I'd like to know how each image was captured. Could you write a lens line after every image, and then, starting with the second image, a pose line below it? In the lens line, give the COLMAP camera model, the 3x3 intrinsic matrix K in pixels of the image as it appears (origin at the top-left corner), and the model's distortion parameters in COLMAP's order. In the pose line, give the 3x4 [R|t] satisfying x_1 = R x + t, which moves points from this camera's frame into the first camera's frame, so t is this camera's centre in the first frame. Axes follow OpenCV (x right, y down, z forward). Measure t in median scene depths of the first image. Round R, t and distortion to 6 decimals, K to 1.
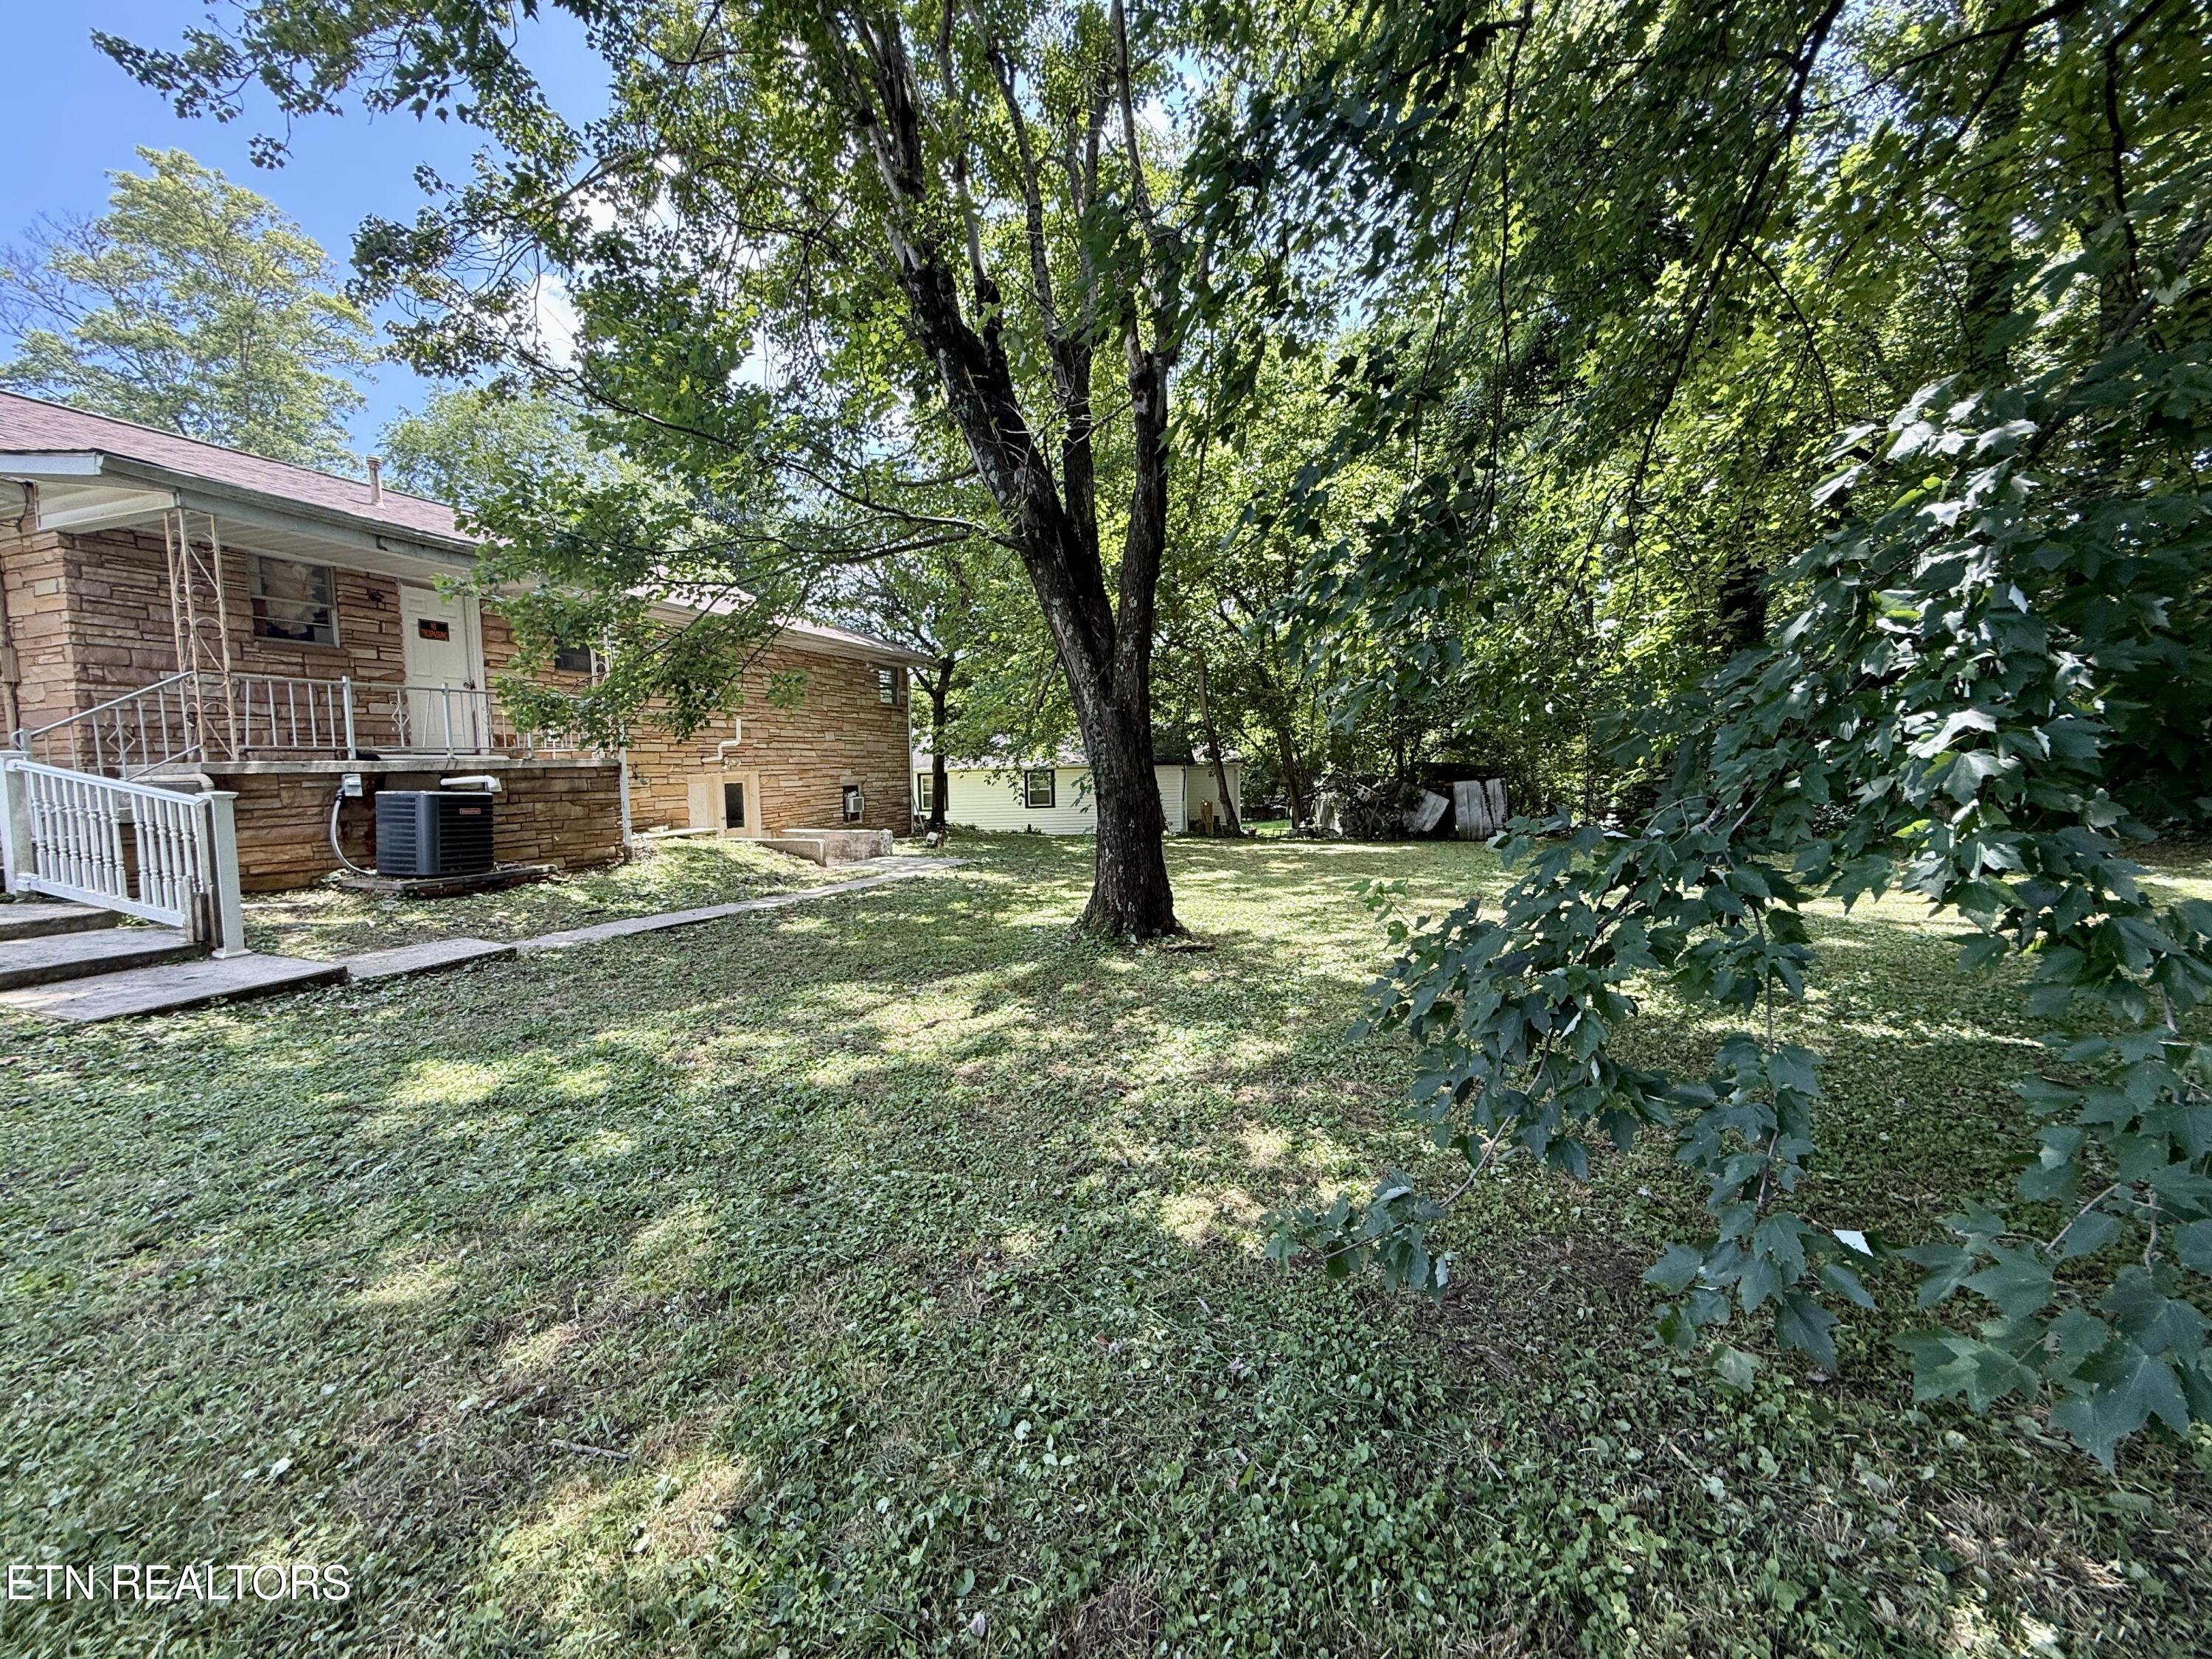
lens RADIAL K [[884.9, 0, 1096.5], [0, 884.9, 831.0], [0, 0, 1]] dist [0.001571, -0.000169]
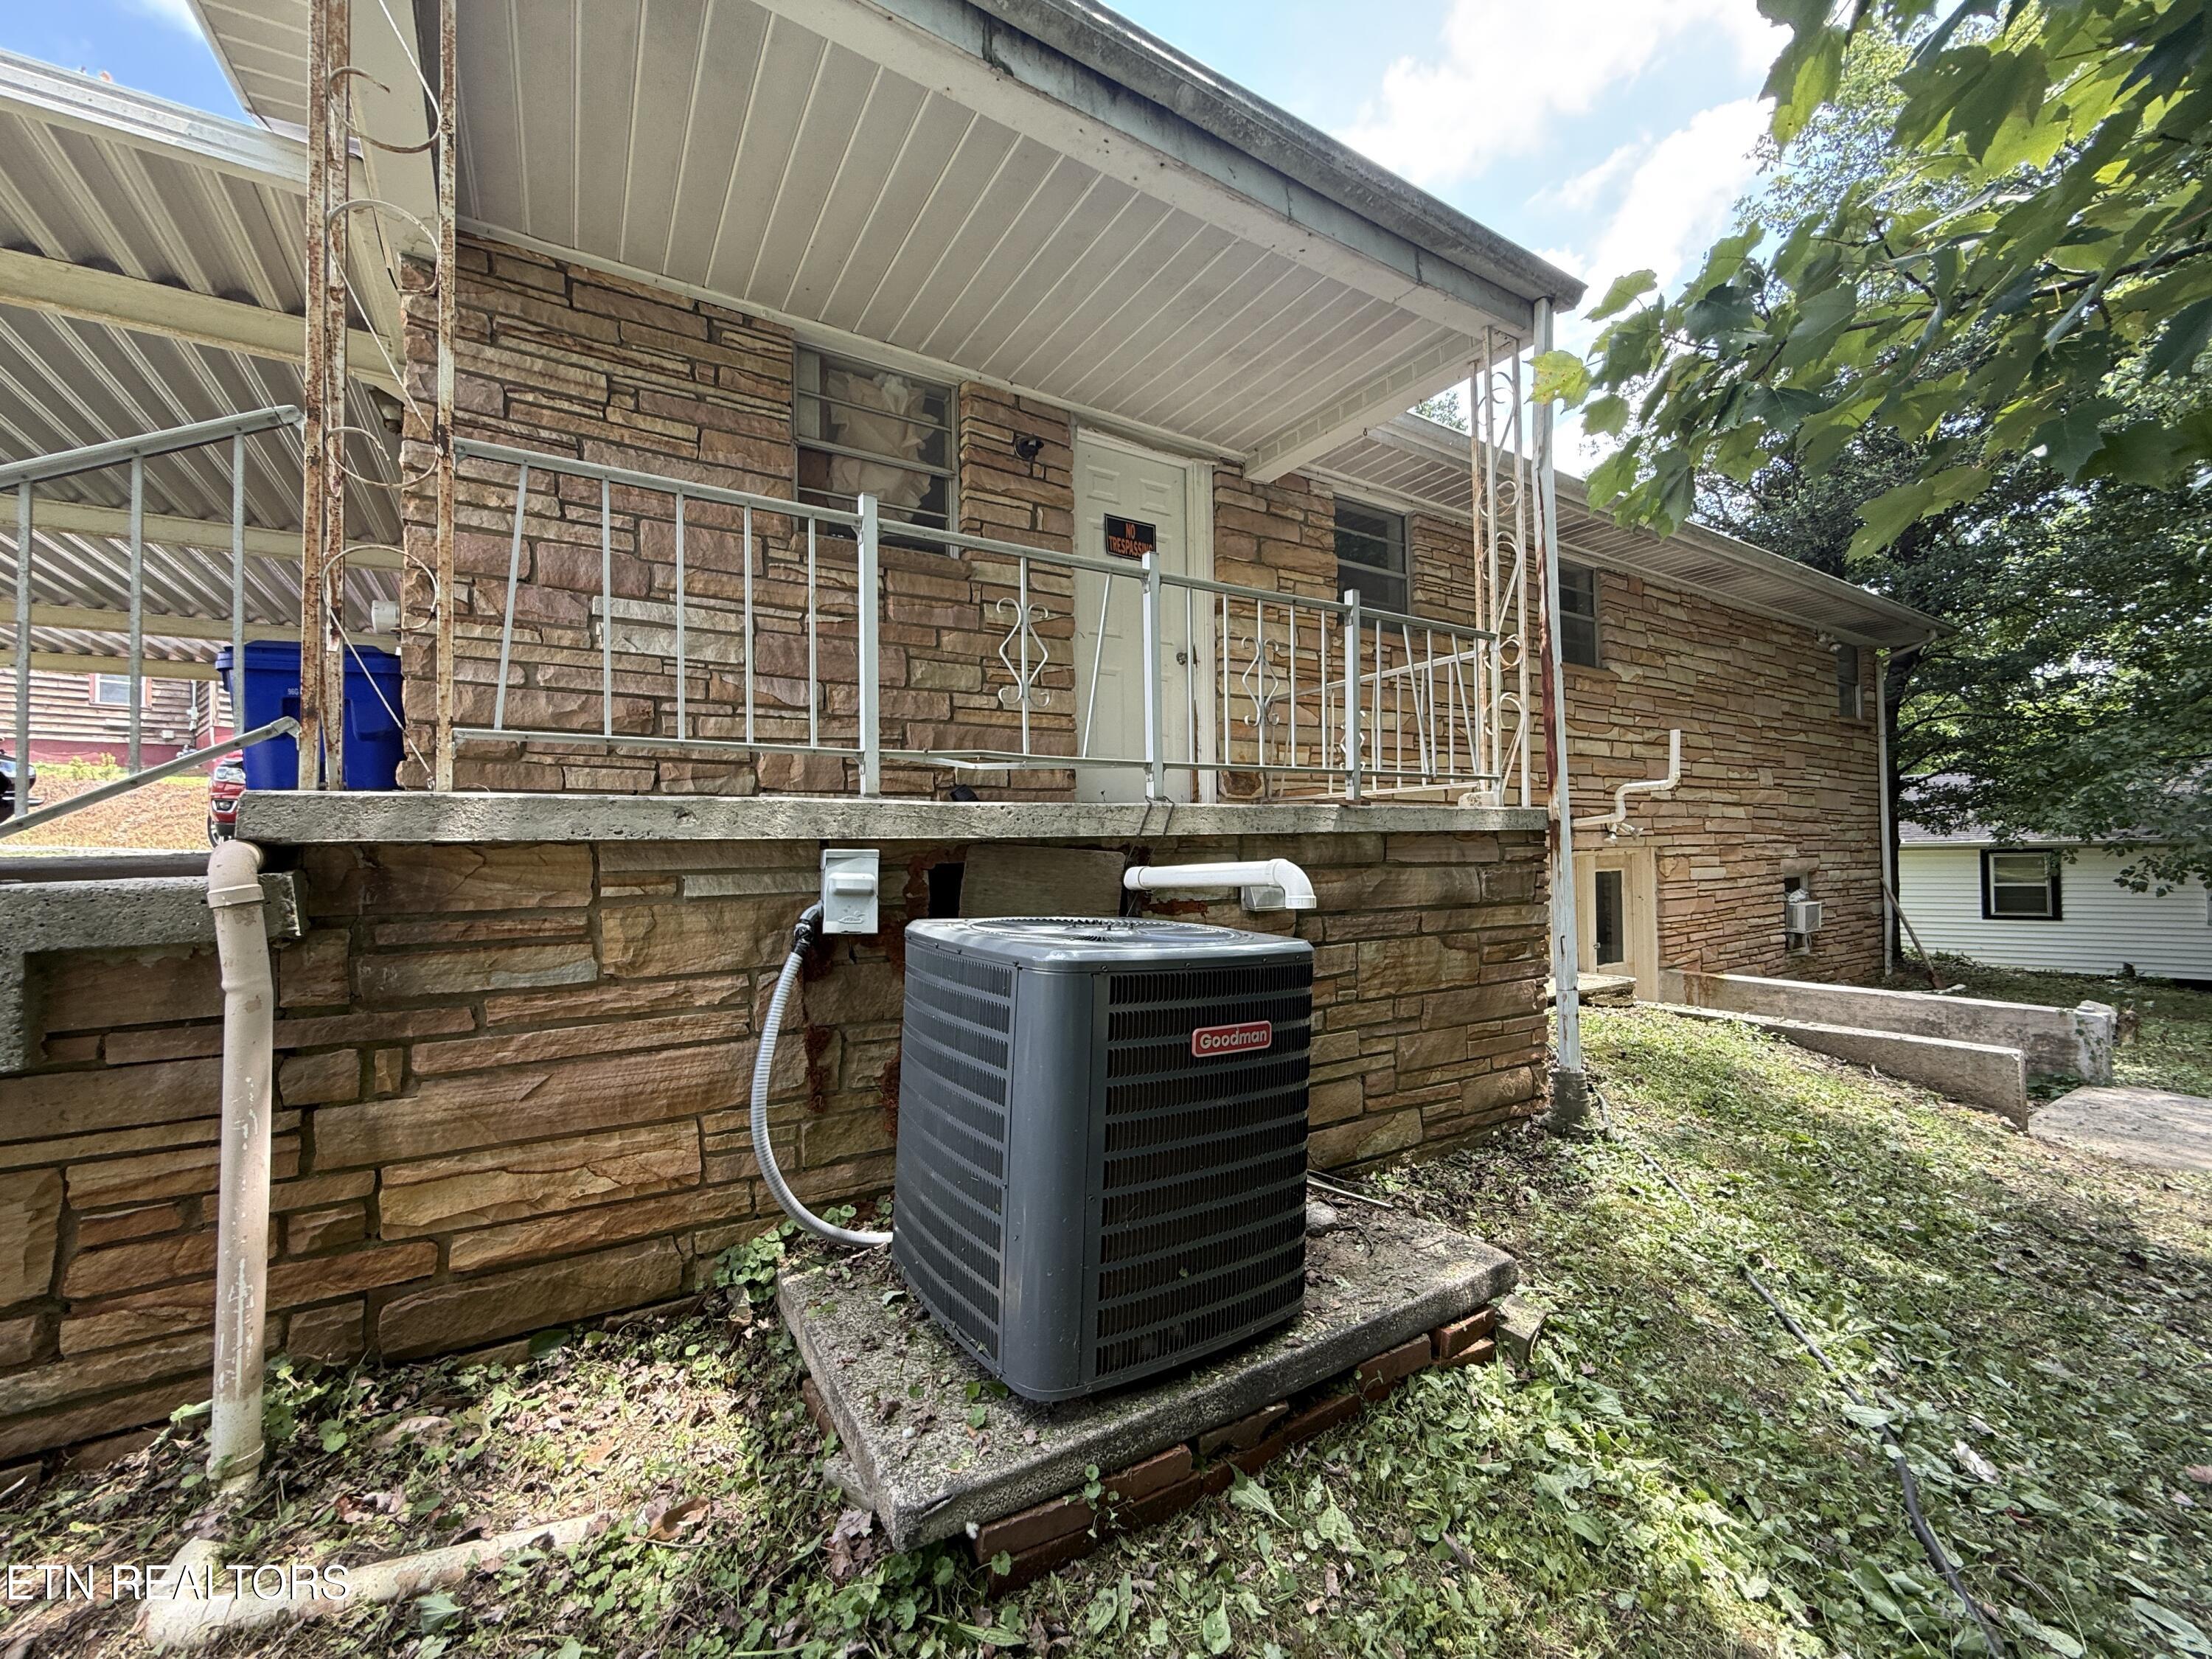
lens RADIAL K [[884.9, 0, 1096.5], [0, 884.9, 831.0], [0, 0, 1]] dist [0.001571, -0.000169]
pose [[0.783201, 0.002956, -0.621761, -0.241367], [-0.053721, 0.996571, -0.062932, -0.022047], [0.619443, 0.082690, 0.780674, 0.326399]]
